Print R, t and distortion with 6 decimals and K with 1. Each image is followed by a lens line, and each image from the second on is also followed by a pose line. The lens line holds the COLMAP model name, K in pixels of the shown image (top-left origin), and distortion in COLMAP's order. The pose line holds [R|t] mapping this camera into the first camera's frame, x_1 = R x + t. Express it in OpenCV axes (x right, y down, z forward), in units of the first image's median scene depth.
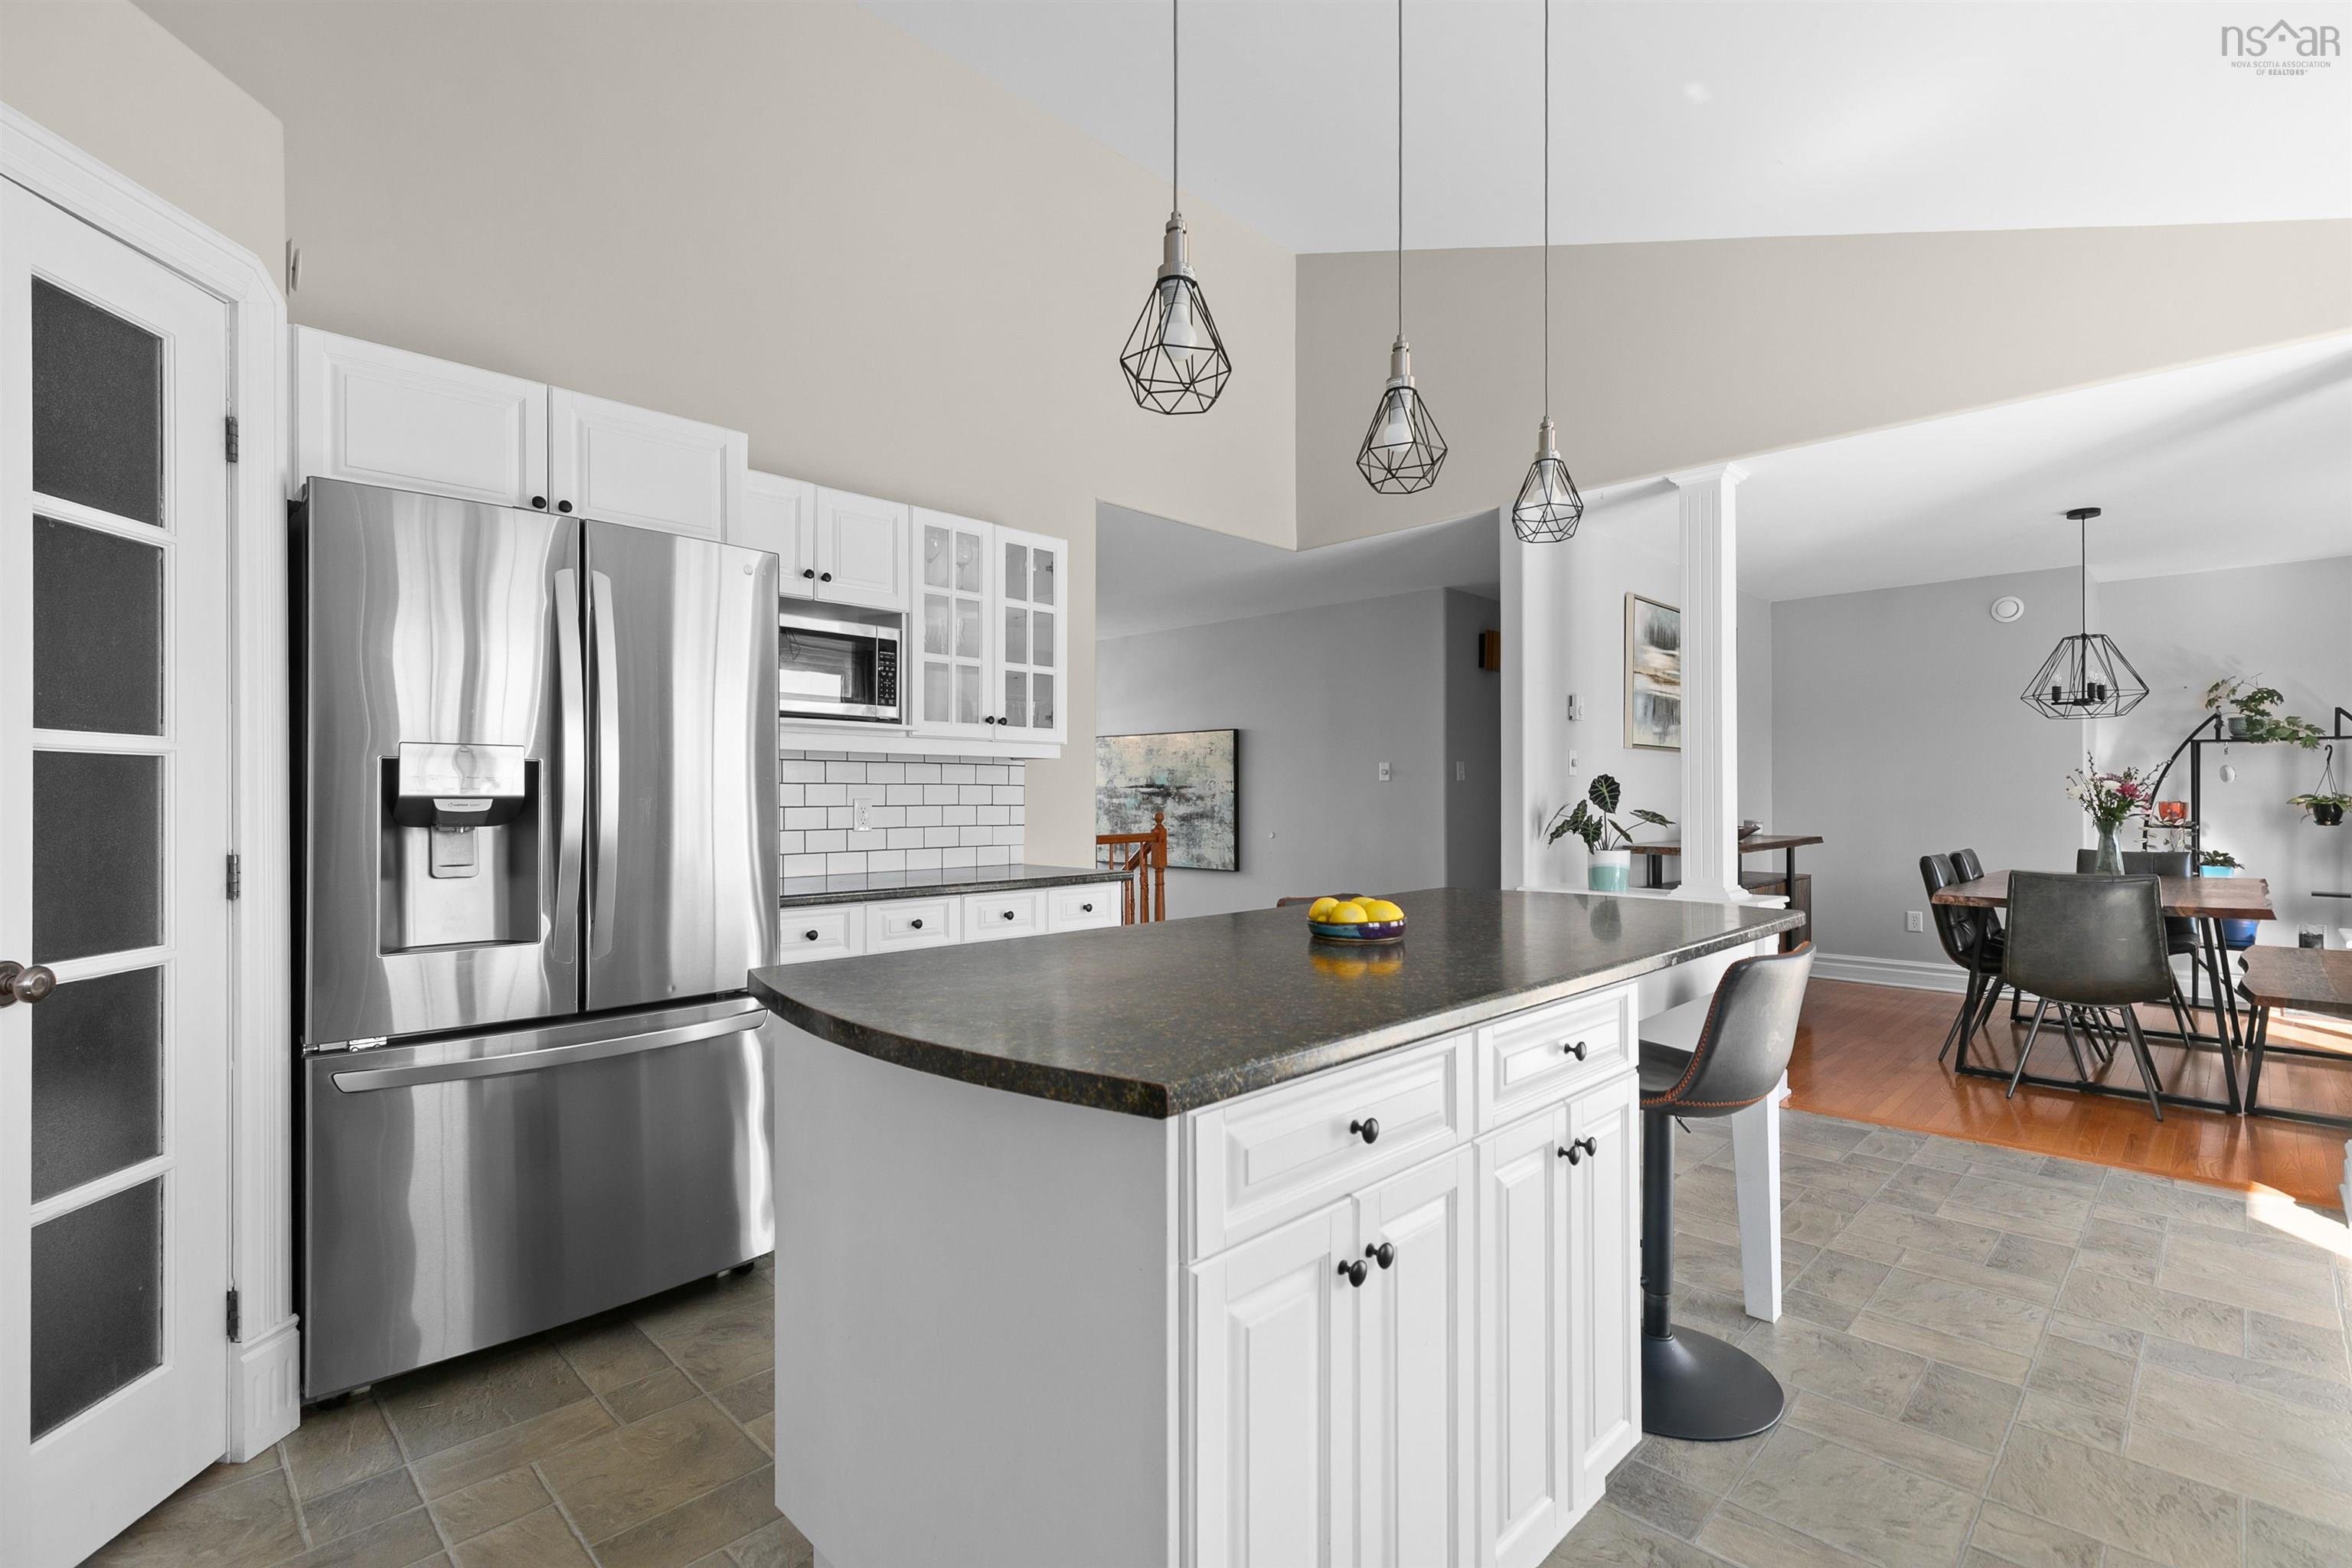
lens RADIAL K [[1074.5, 0, 1164.9], [0, 1074.5, 787.0], [0, 0, 1]] dist [-0.000059, -0.000267]
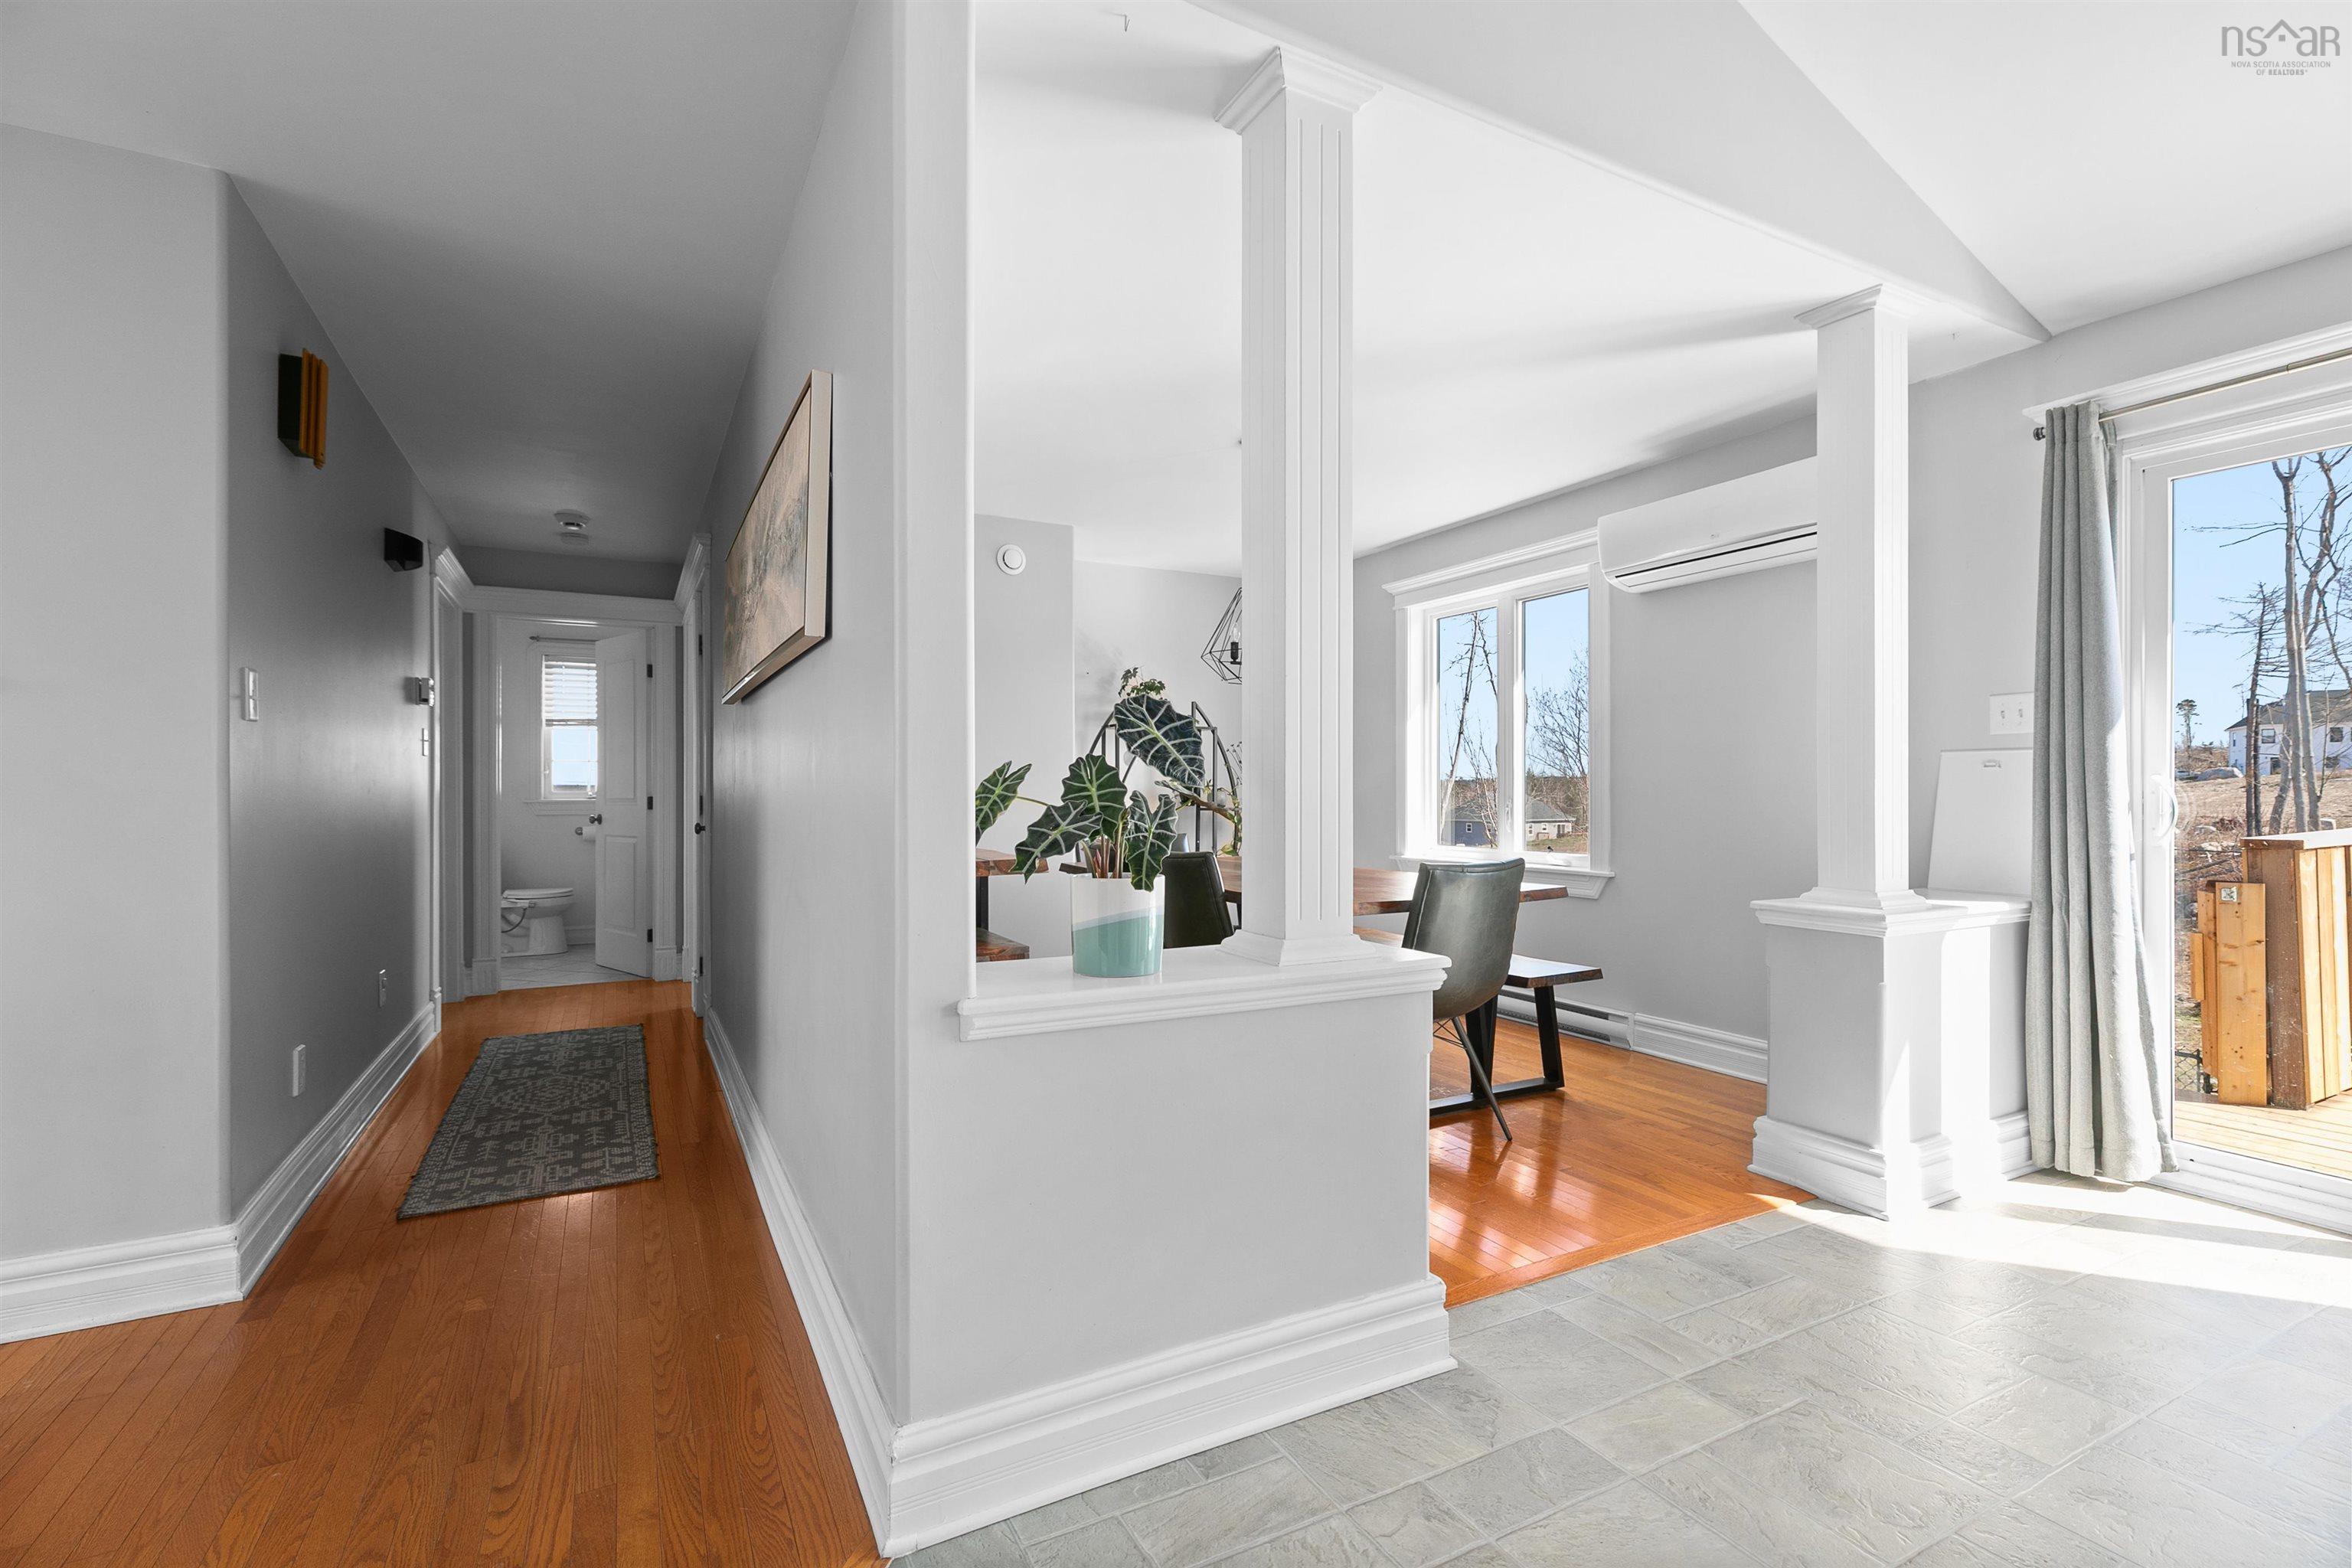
lens RADIAL K [[1074.5, 0, 1181.6], [0, 1074.5, 783.5], [0, 0, 1]] dist [-0.000059, -0.000267]
pose [[0.303214, 0.008929, 0.952881, 0.015478], [0.002745, 0.999944, -0.010244, 0.024569], [-0.952919, 0.005721, 0.303172, 0.780647]]
